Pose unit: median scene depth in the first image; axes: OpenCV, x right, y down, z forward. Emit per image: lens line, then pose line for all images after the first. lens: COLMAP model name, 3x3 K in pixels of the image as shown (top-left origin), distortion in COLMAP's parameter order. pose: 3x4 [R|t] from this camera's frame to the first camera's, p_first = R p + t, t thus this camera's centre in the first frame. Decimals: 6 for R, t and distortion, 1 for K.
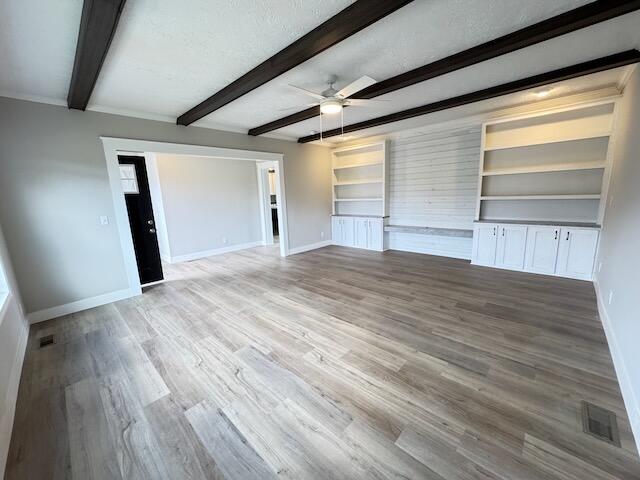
lens RADIAL K [[255.2, 0, 319.5], [0, 255.2, 240.1], [0, 0, 1]] dist [-0.002725, 0.000376]
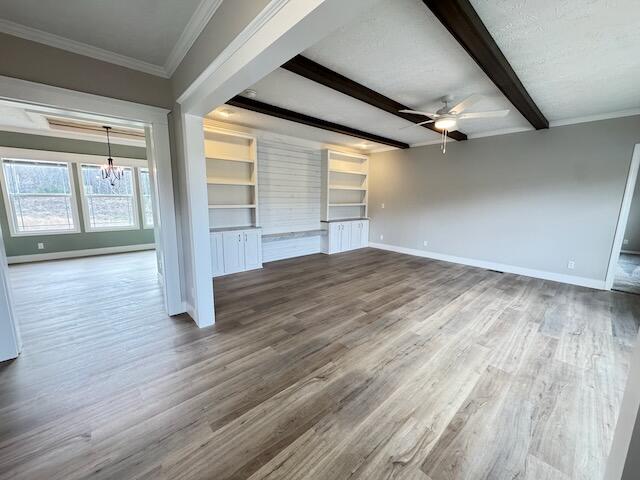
lens RADIAL K [[255.2, 0, 318.9], [0, 255.2, 239.8], [0, 0, 1]] dist [-0.002725, 0.000376]
pose [[0.067523, -0.124197, 0.989957, -0.985921], [0.168741, 0.979350, 0.111357, -0.187728], [-0.983345, 0.159527, 0.087086, 1.270812]]
